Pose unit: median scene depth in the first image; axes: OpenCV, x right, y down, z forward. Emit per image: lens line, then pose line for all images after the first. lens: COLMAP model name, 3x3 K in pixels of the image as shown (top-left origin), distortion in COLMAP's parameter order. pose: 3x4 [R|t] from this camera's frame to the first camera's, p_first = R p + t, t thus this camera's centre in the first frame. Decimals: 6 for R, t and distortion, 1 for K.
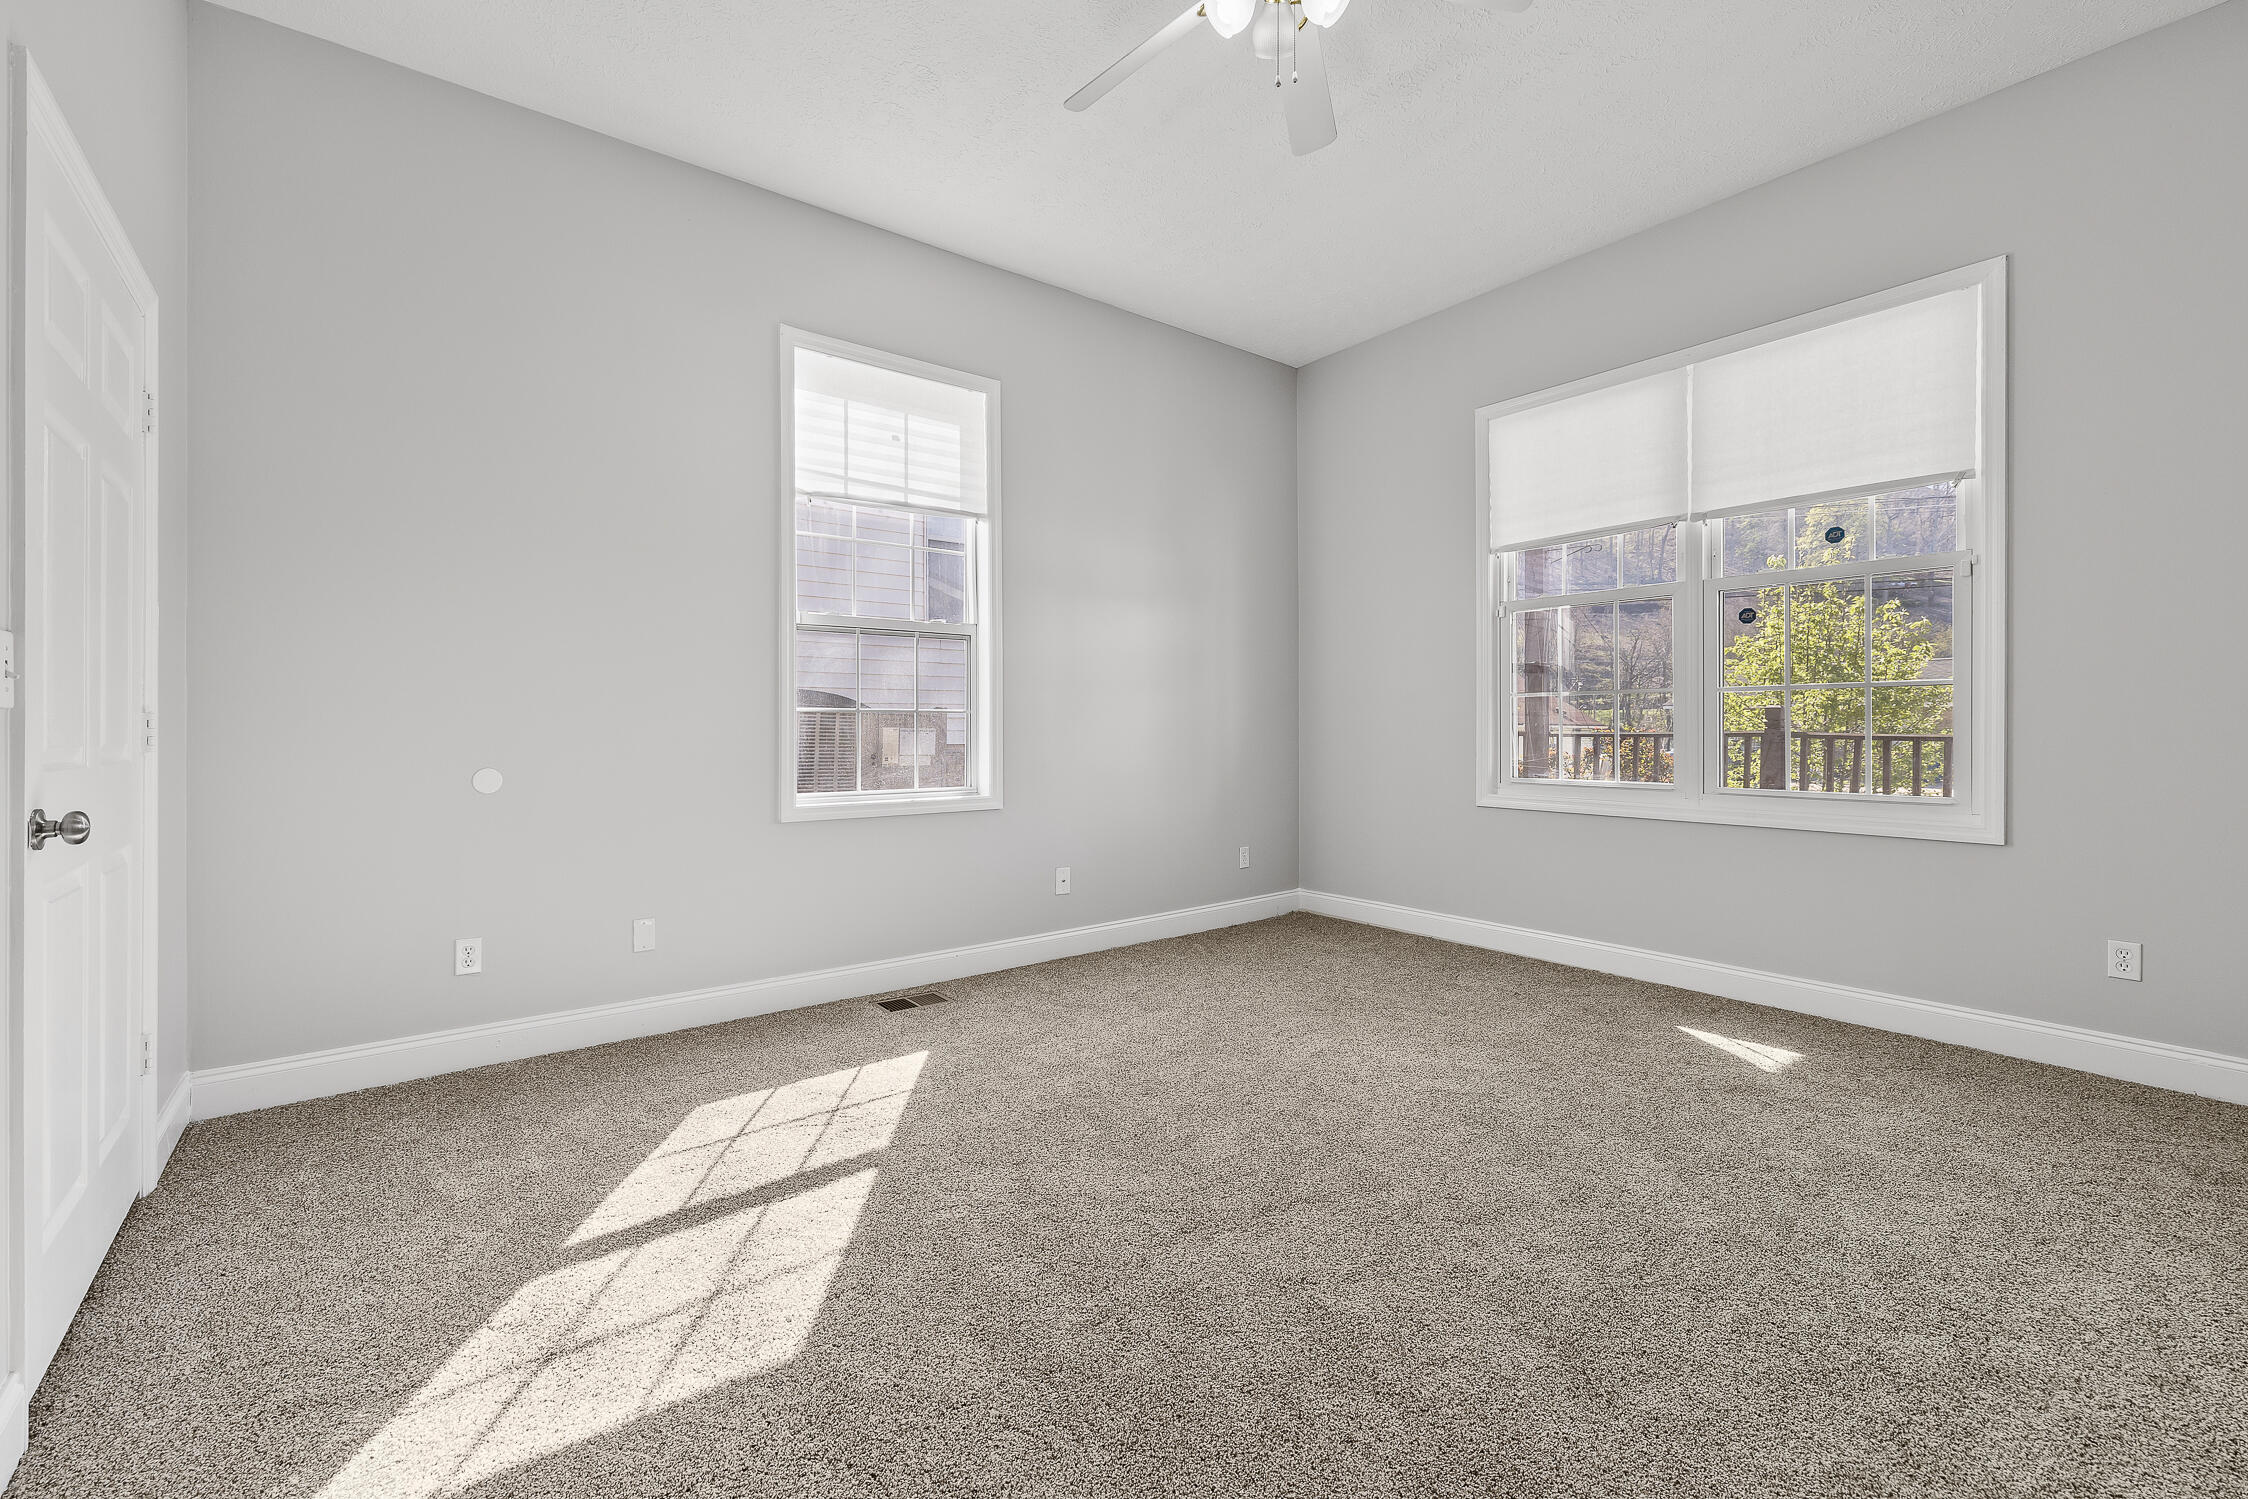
lens RADIAL K [[951.3, 0, 1113.0], [0, 951.3, 725.1], [0, 0, 1]] dist [0.001820, 0.000305]
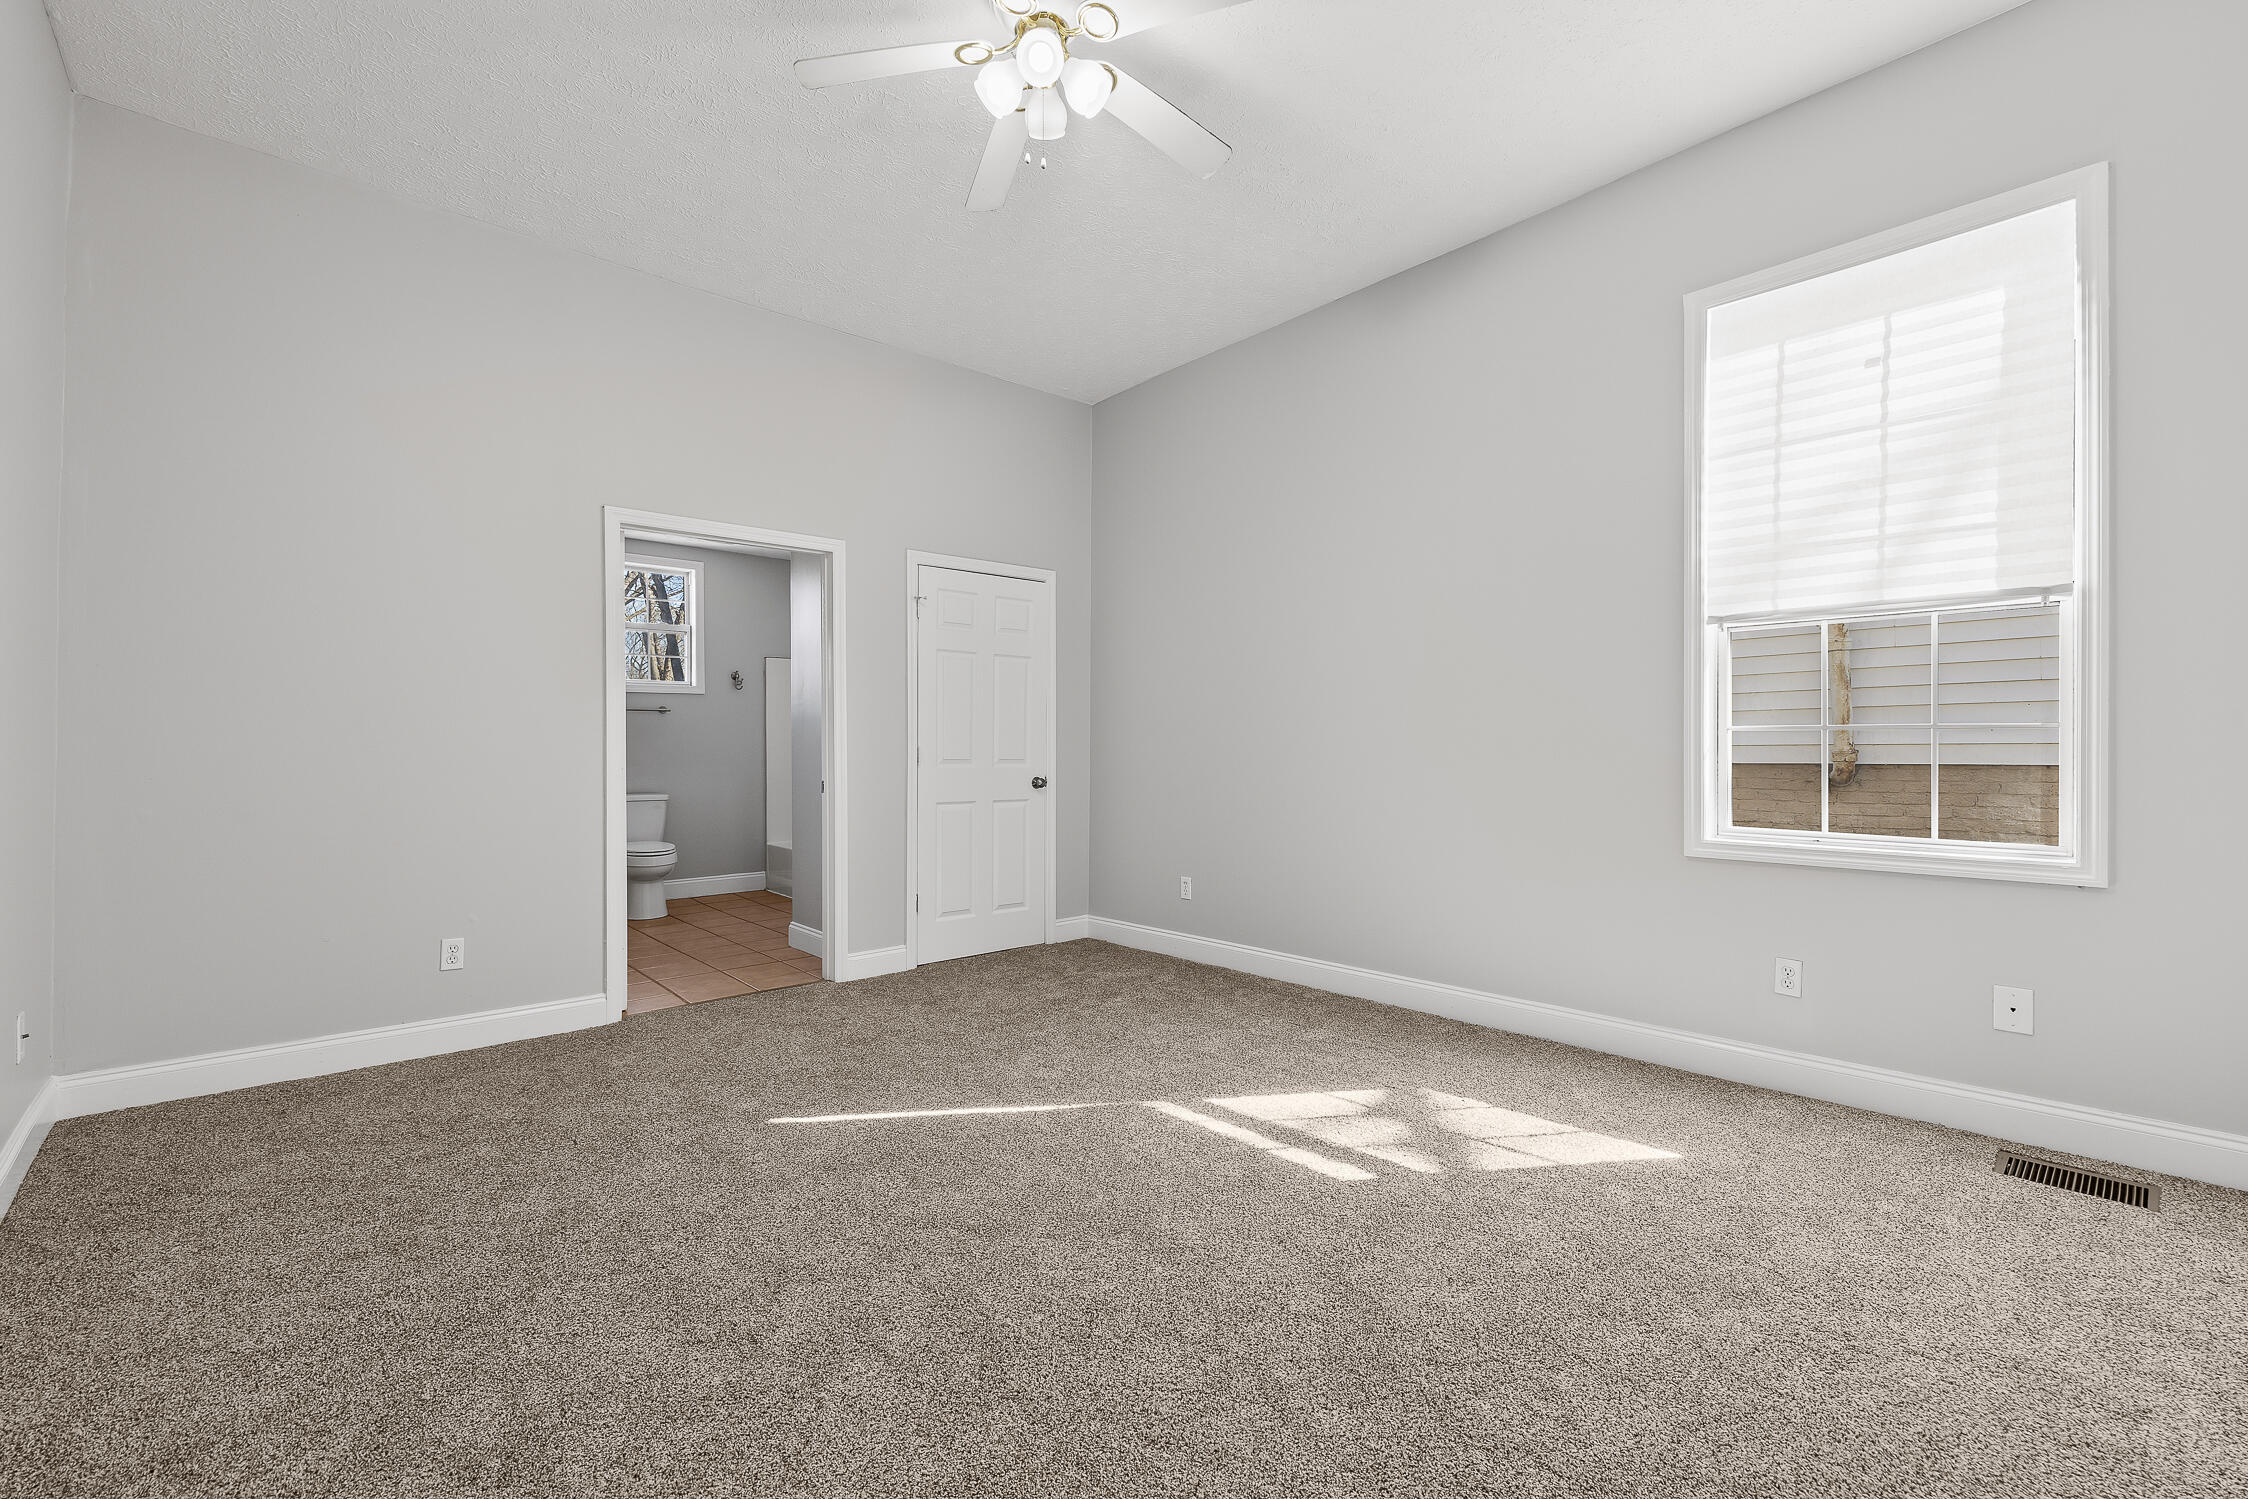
lens RADIAL K [[955.7, 0, 1124.0], [0, 955.7, 749.5], [0, 0, 1]] dist [-0.000627, -0.000342]
pose [[0.082893, -0.000918, -0.996558, 0.422415], [0.002464, 0.999997, -0.000716, 0.001484], [0.996555, -0.002396, 0.082895, 0.345128]]
